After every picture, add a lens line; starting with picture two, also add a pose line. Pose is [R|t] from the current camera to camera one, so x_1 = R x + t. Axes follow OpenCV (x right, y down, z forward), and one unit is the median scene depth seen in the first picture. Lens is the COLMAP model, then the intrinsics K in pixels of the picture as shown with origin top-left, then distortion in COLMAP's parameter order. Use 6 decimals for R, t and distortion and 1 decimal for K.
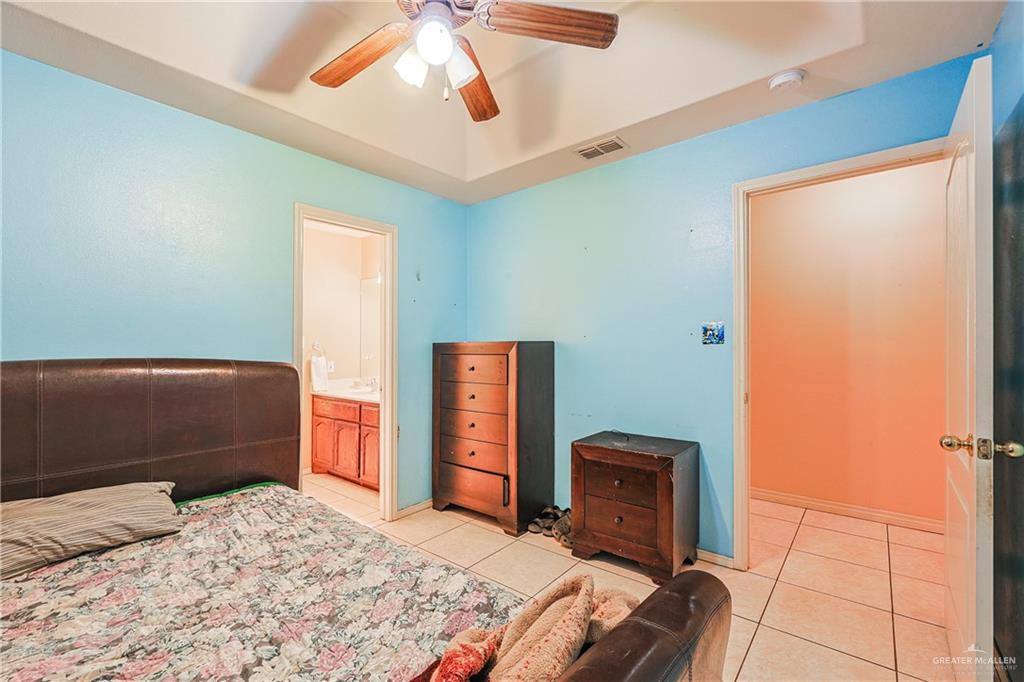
lens RADIAL K [[434.8, 0, 517.7], [0, 434.8, 351.9], [0, 0, 1]] dist [0.000106, 0.000081]
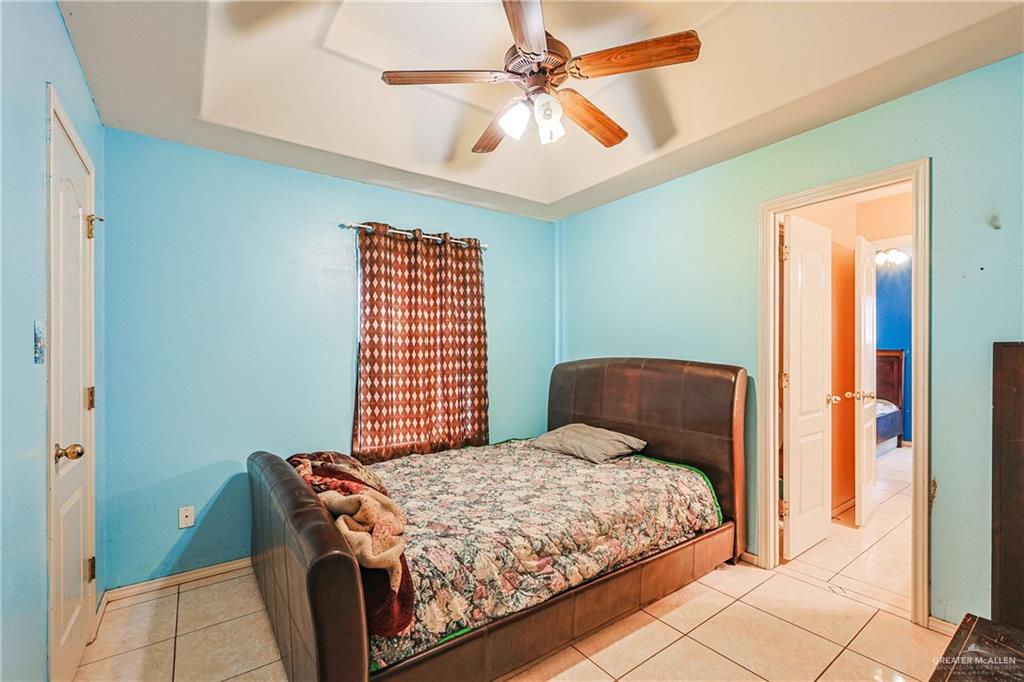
lens RADIAL K [[434.8, 0, 517.7], [0, 434.8, 351.9], [0, 0, 1]] dist [0.000106, 0.000081]
pose [[-0.236391, 0.006119, -0.971639, 0.552629], [-0.006805, 0.999945, 0.007953, -0.013332], [0.971634, 0.008492, -0.236336, 0.682082]]
